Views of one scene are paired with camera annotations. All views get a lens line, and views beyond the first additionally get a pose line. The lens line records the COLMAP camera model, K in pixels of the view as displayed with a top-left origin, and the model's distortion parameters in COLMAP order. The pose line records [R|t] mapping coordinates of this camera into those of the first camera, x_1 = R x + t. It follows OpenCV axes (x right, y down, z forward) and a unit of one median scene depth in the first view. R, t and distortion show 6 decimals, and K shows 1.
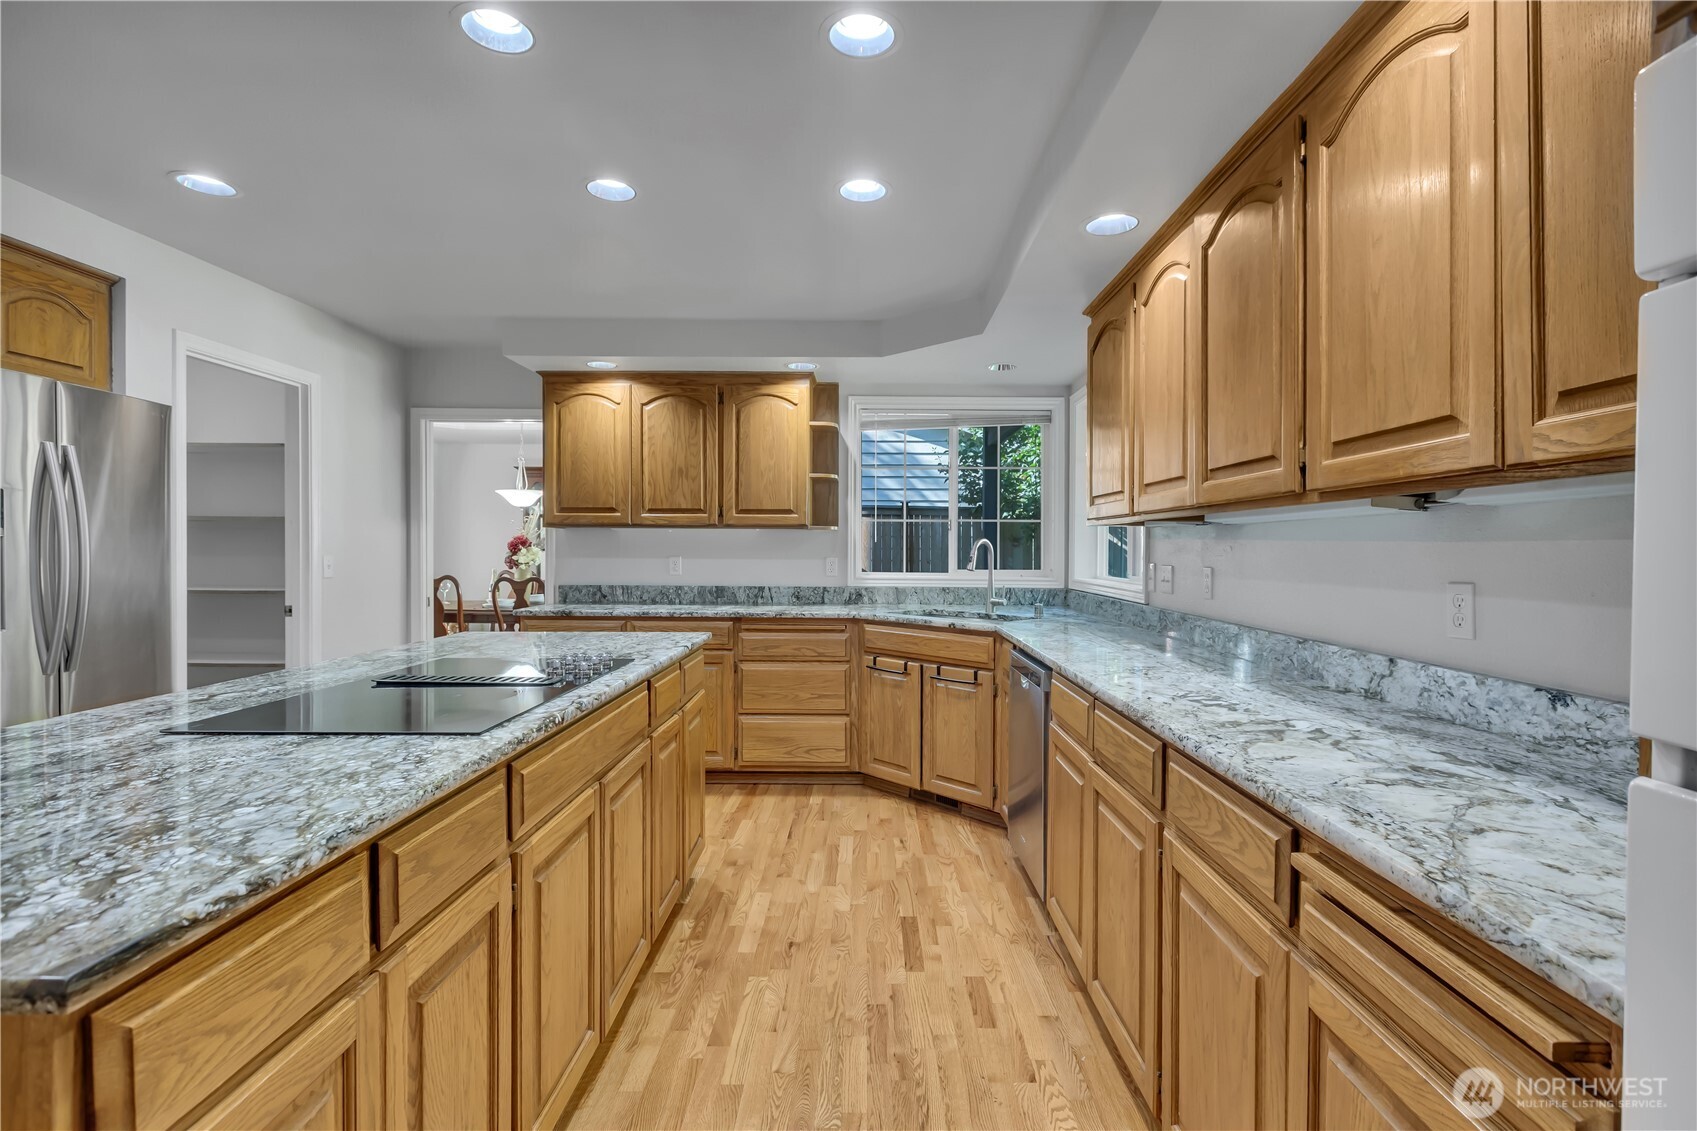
lens RADIAL K [[795.7, 0, 868.9], [0, 795.7, 558.8], [0, 0, 1]] dist [0.004719, -0.001770]
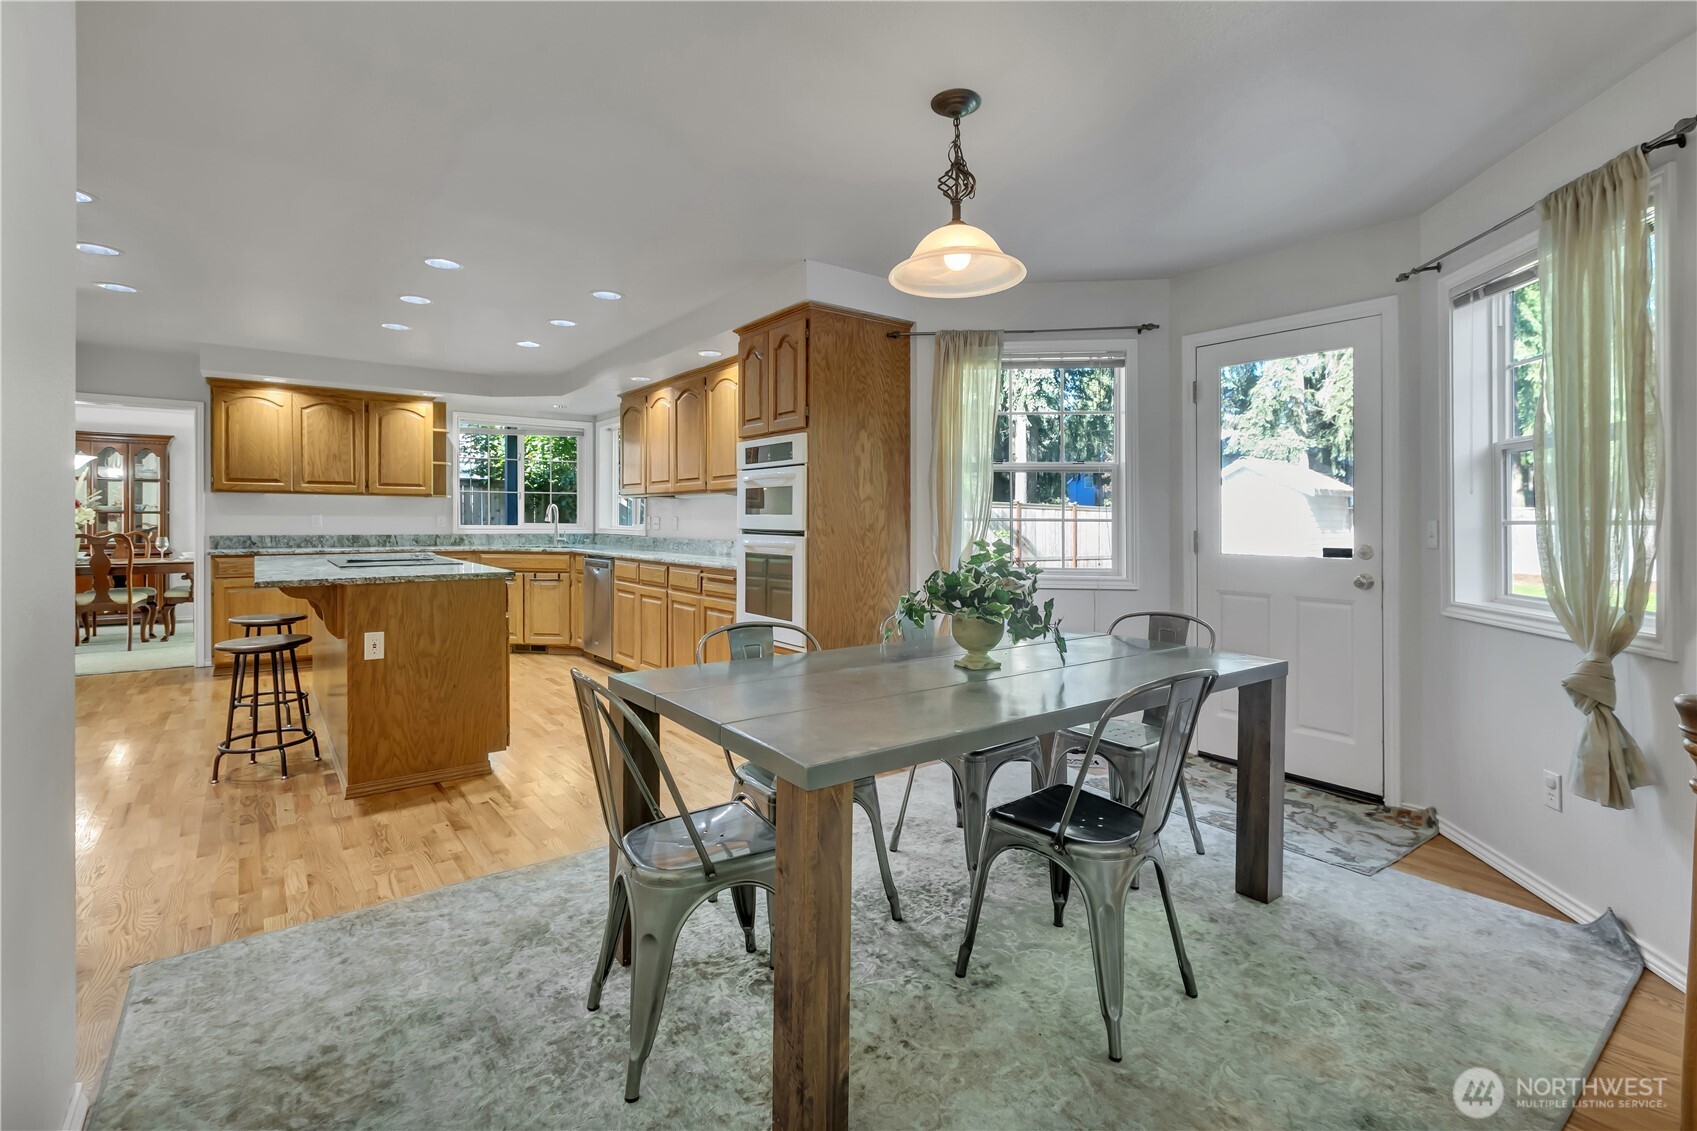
lens RADIAL K [[795.7, 0, 874.9], [0, 795.7, 522.5], [0, 0, 1]] dist [0.004719, -0.001770]
pose [[0.786955, -0.002806, 0.617004, -0.385289], [0.007606, 0.999958, -0.005153, 0.030325], [-0.616964, 0.008748, 0.786943, -0.830560]]
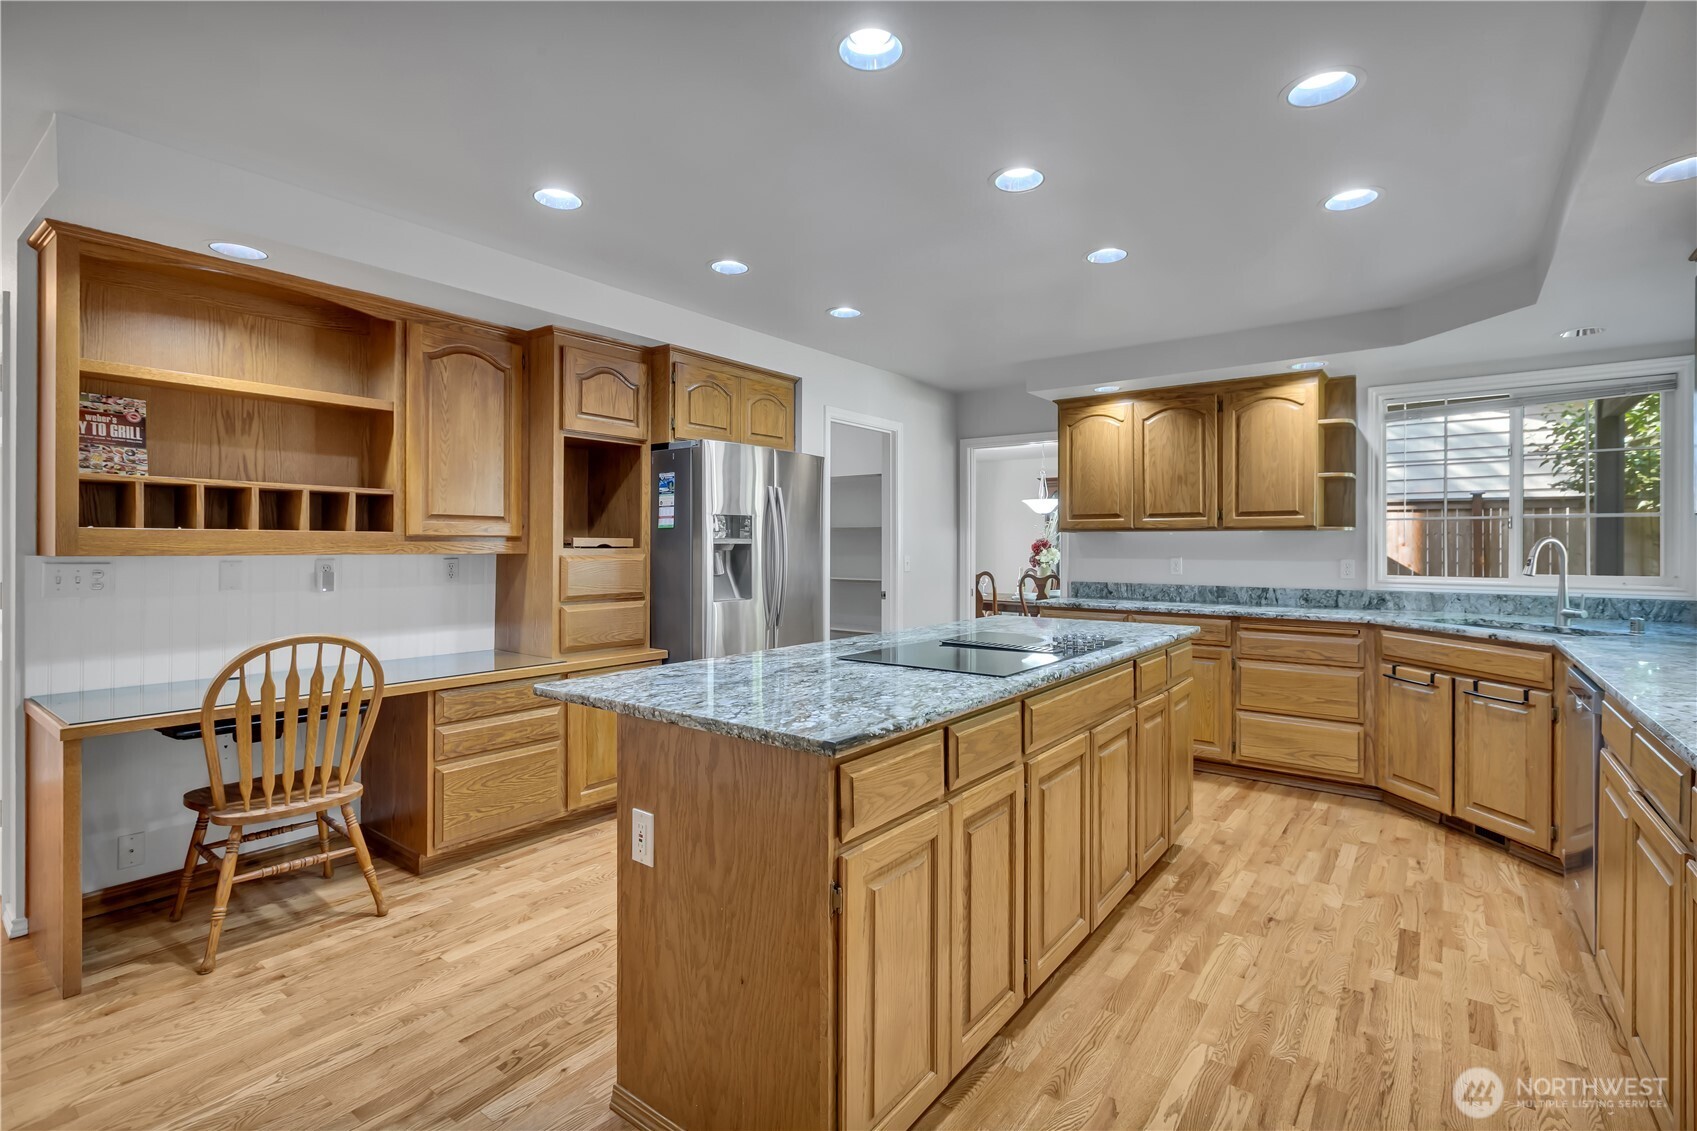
lens RADIAL K [[795.7, 0, 857.3], [0, 795.7, 544.6], [0, 0, 1]] dist [0.004719, -0.001770]
pose [[0.798312, -0.004199, -0.602229, 0.067194], [-0.006468, 0.999858, -0.015546, -0.000703], [0.602209, 0.016306, 0.798172, -0.127169]]
